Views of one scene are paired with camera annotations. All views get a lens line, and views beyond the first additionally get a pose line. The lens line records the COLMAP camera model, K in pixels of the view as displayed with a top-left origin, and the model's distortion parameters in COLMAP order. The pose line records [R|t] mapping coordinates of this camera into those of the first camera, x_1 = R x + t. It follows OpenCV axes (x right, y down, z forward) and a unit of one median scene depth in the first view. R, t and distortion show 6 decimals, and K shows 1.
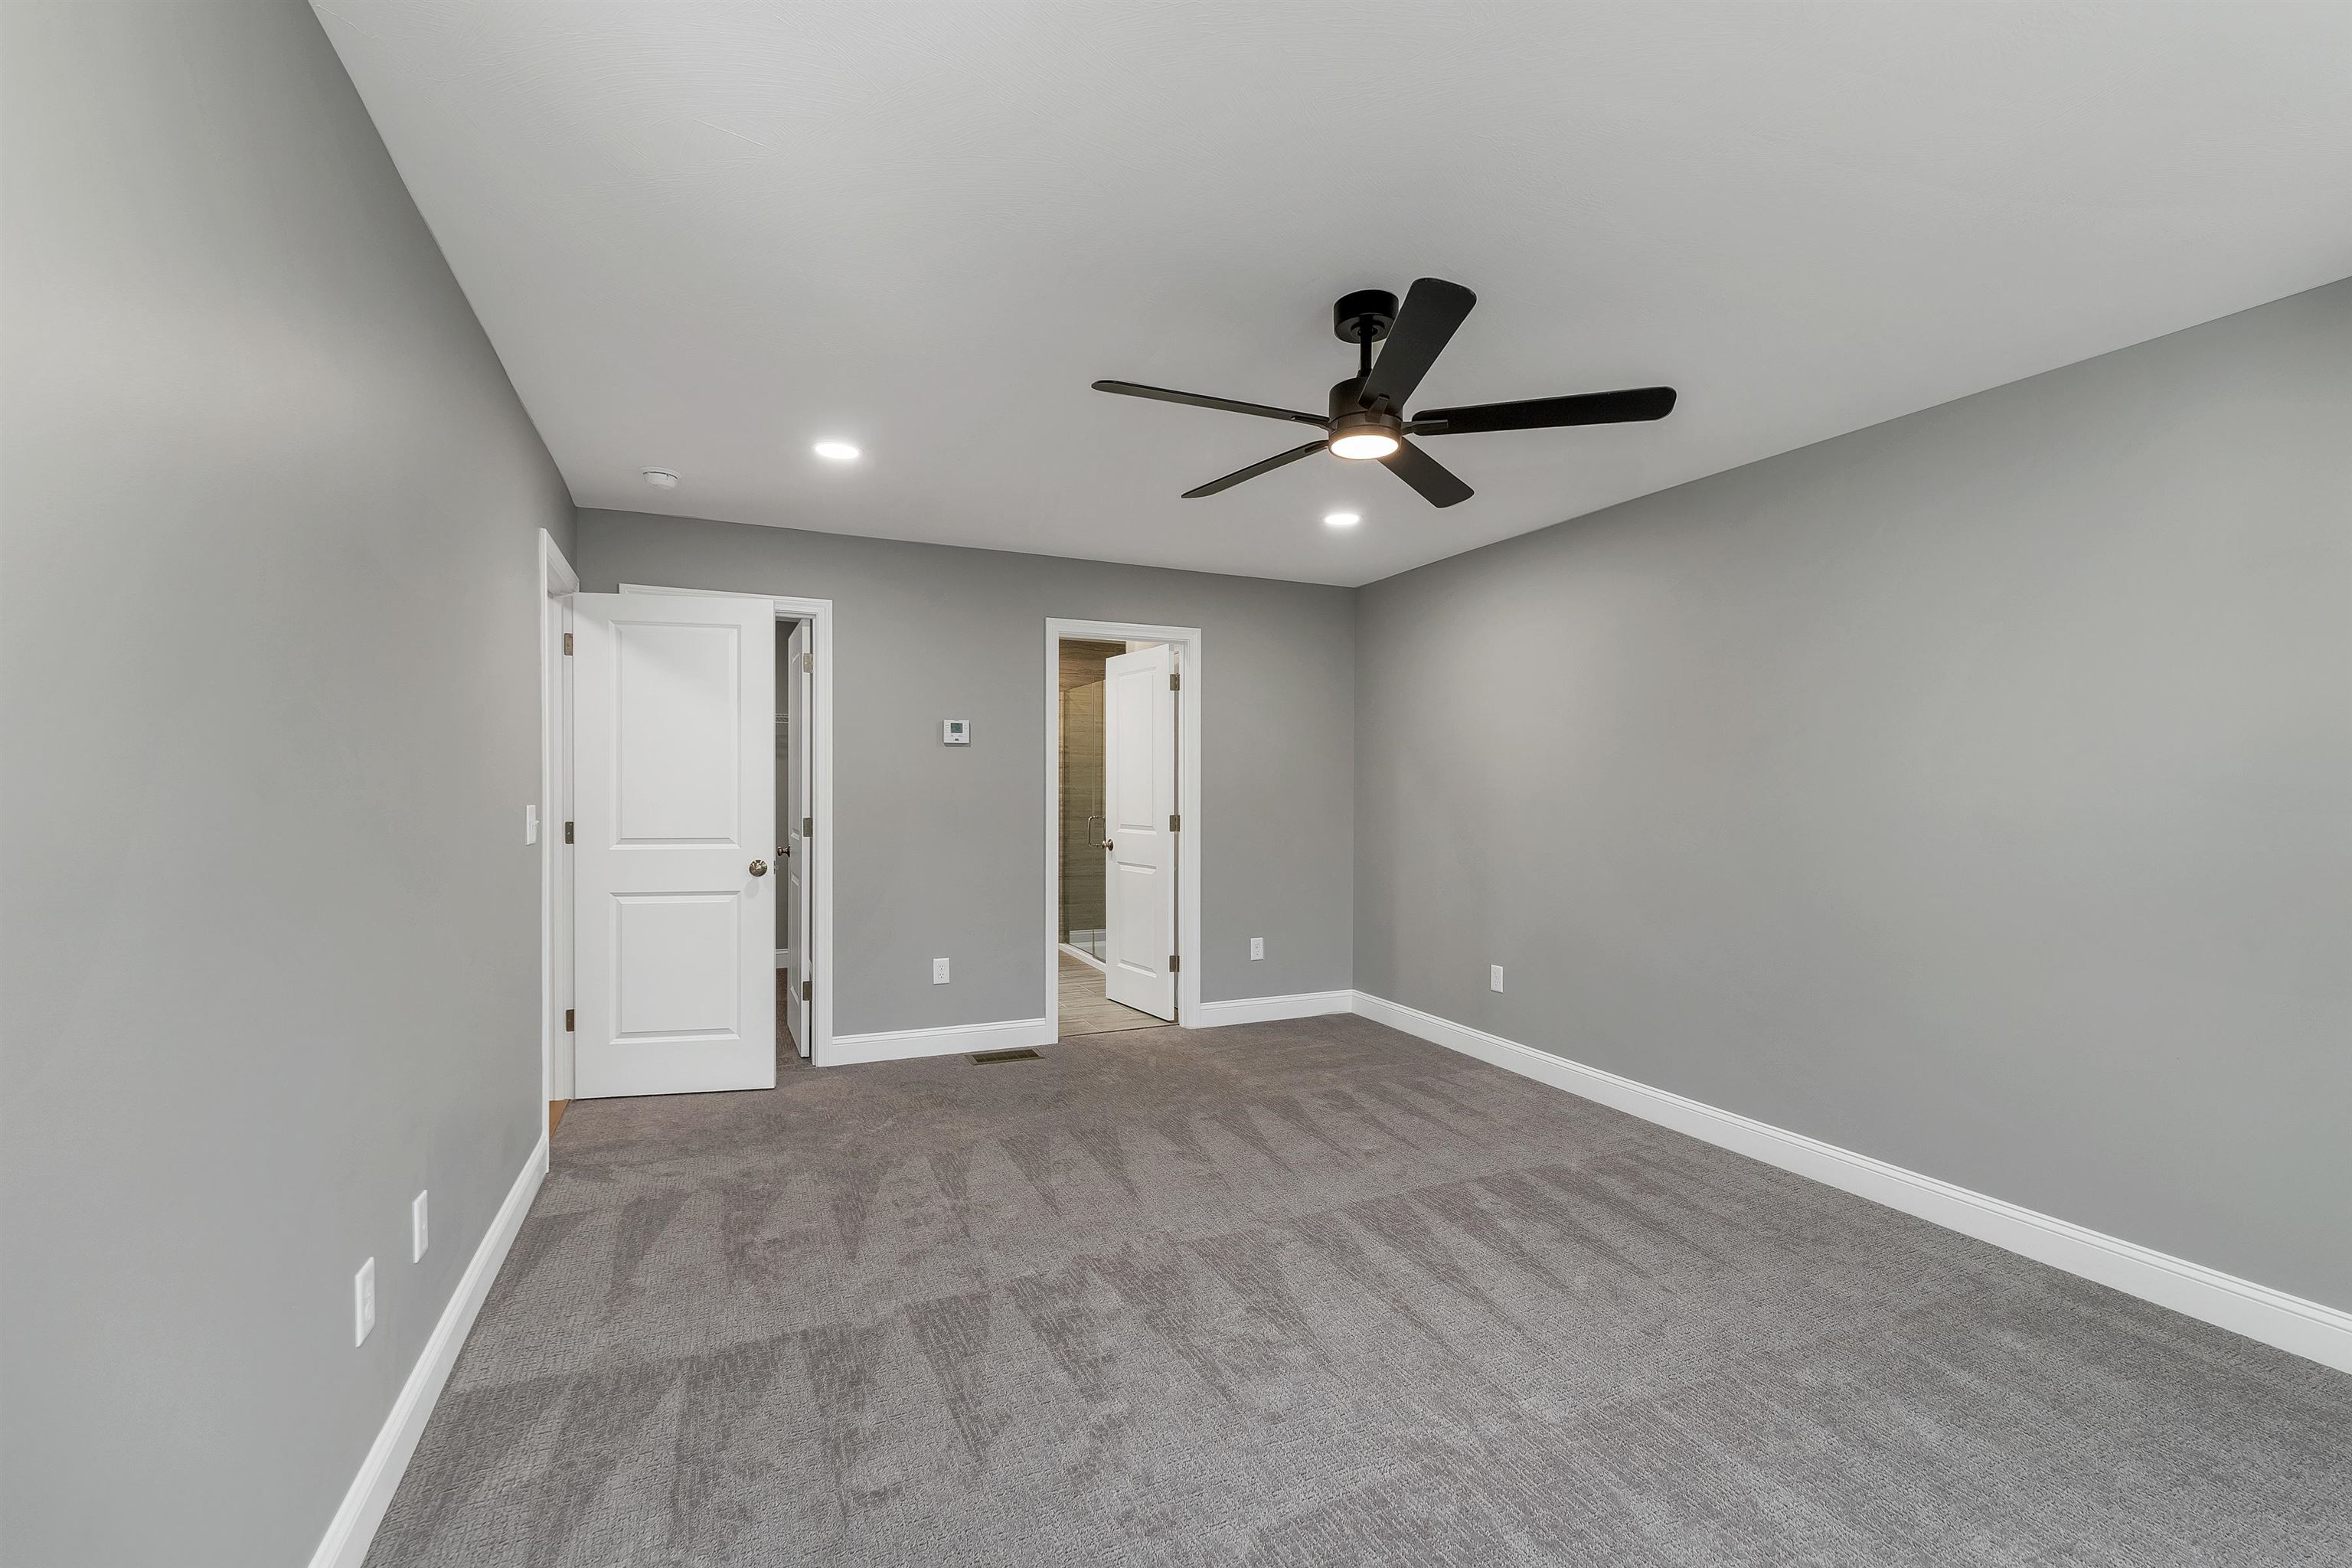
lens RADIAL K [[997.2, 0, 1176.9], [0, 997.2, 796.6], [0, 0, 1]] dist [0.000934, 0.000106]
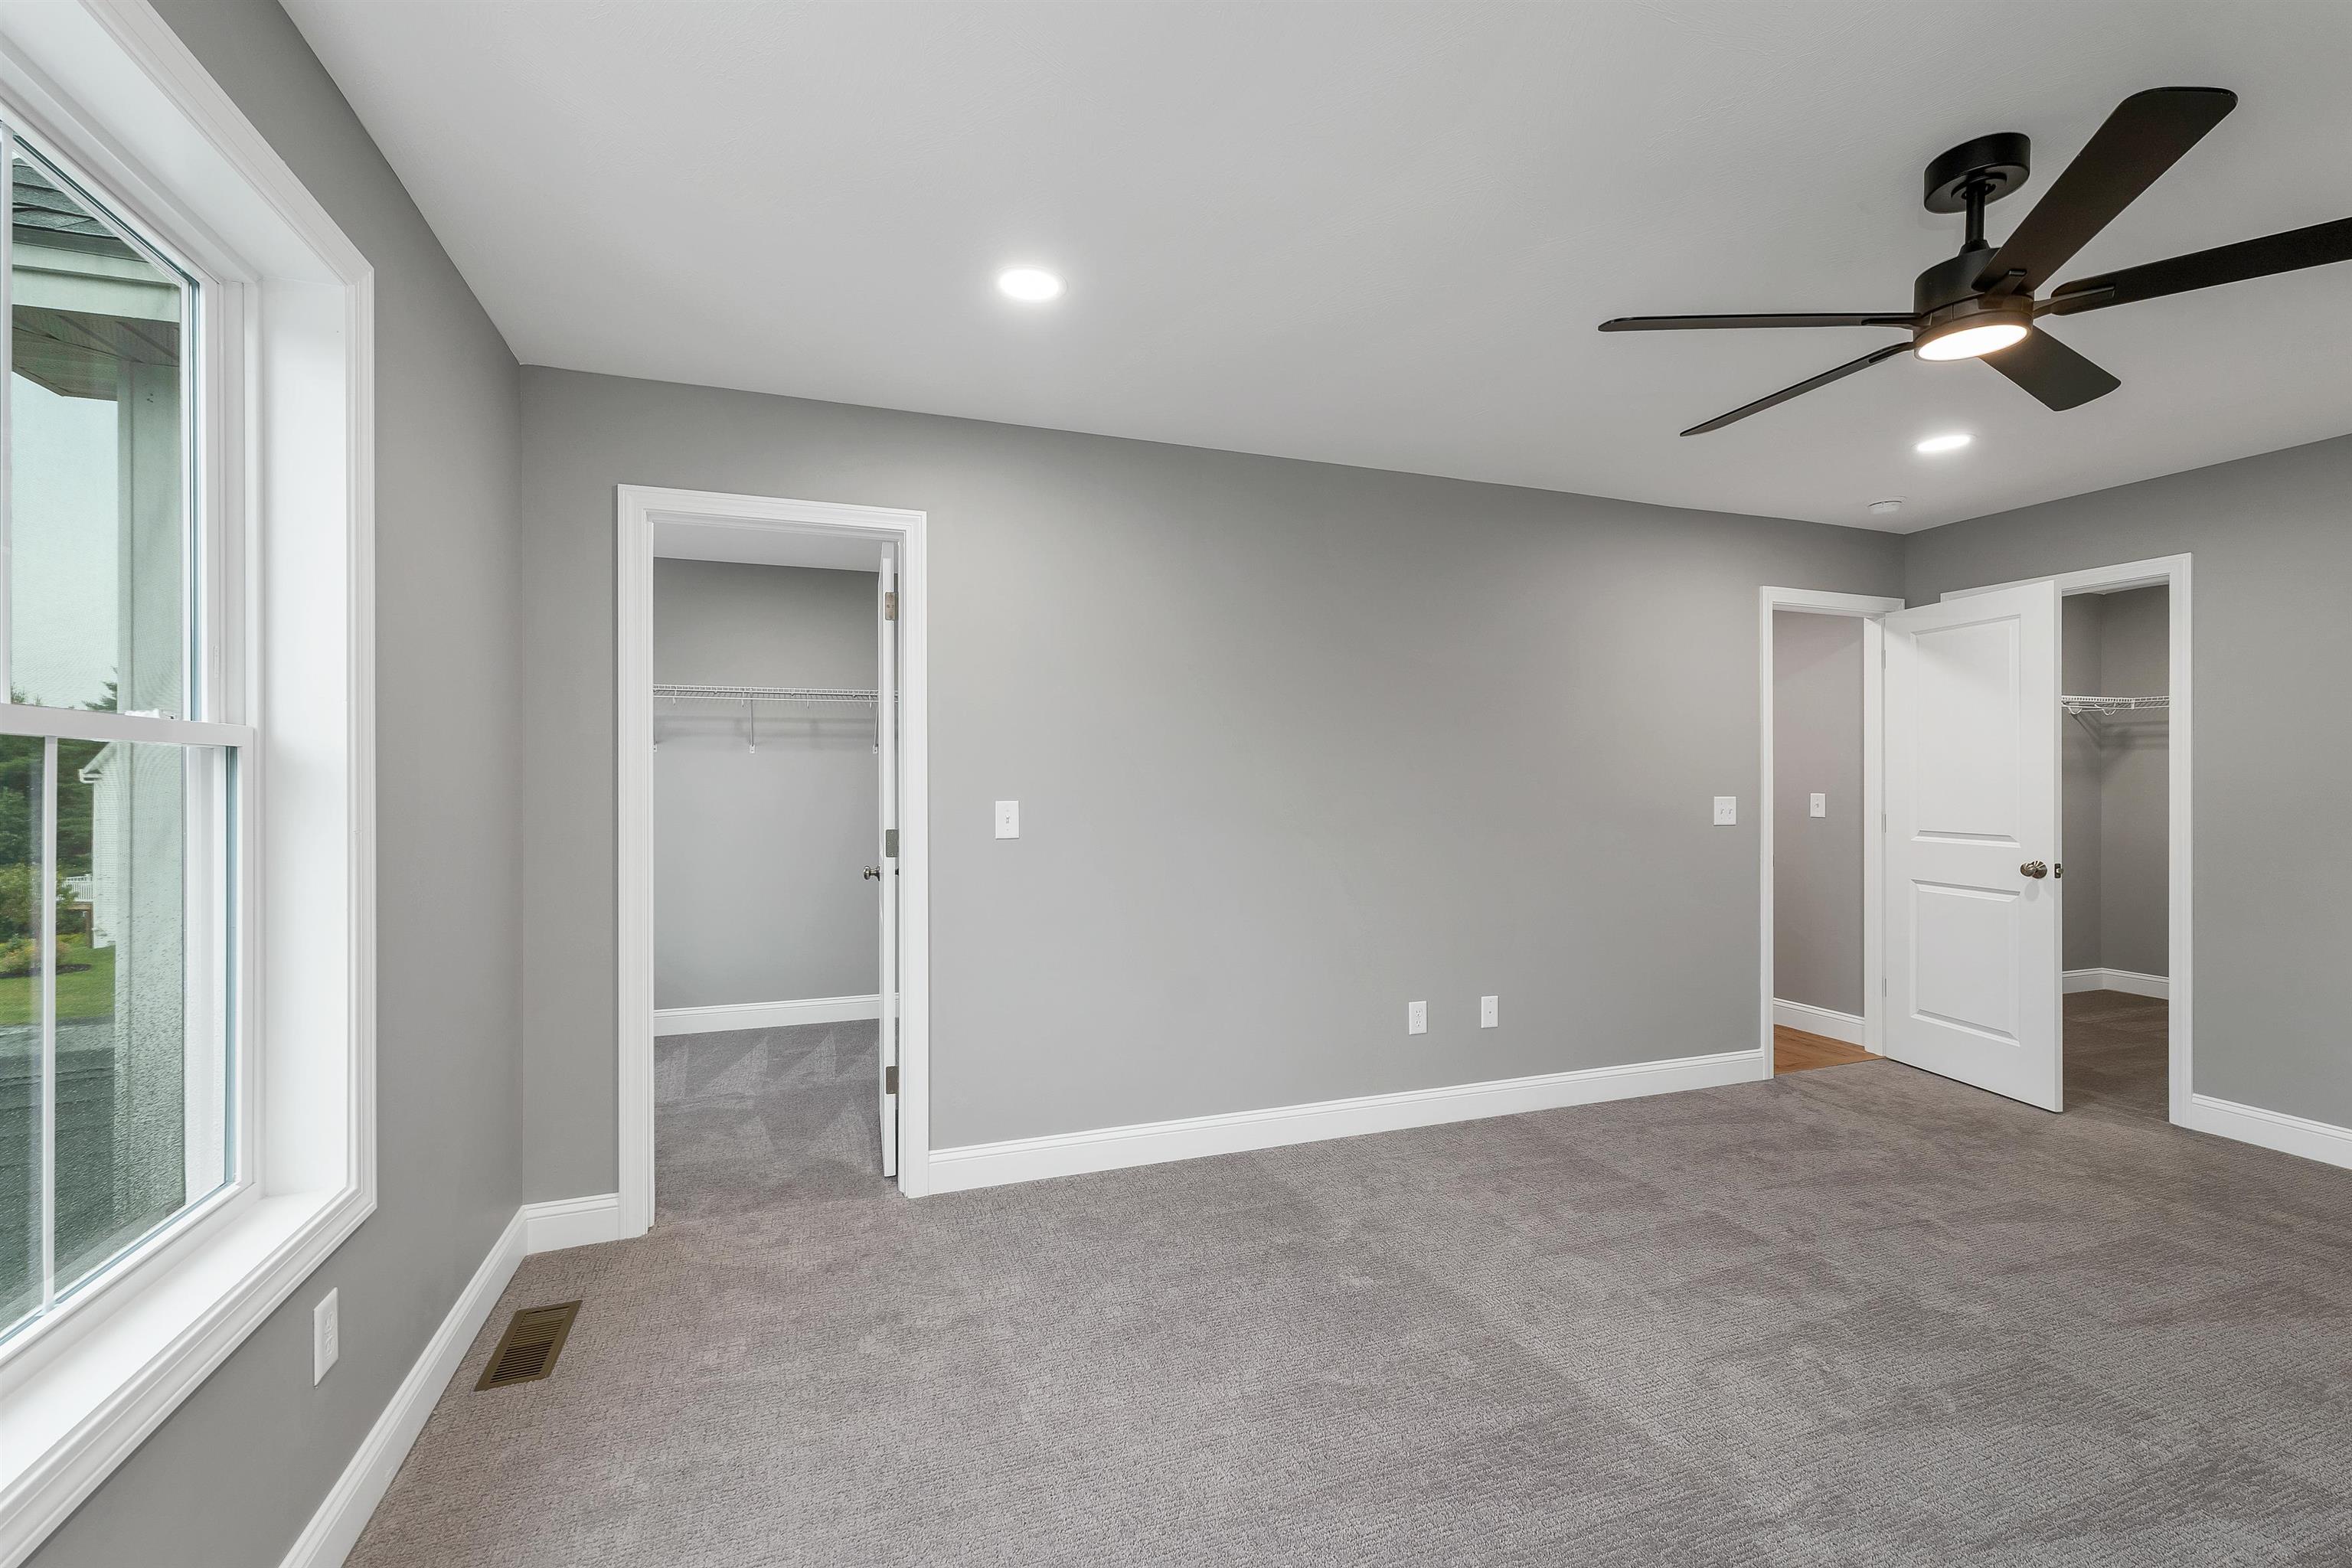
lens RADIAL K [[991.5, 0, 1165.1], [0, 991.5, 780.6], [0, 0, 1]] dist [0.002338, 0.000486]
pose [[-0.068615, -0.006932, -0.997619, 0.721140], [-0.011216, 0.999918, -0.006176, 0.004052], [0.997580, 0.010766, -0.068687, 0.311806]]
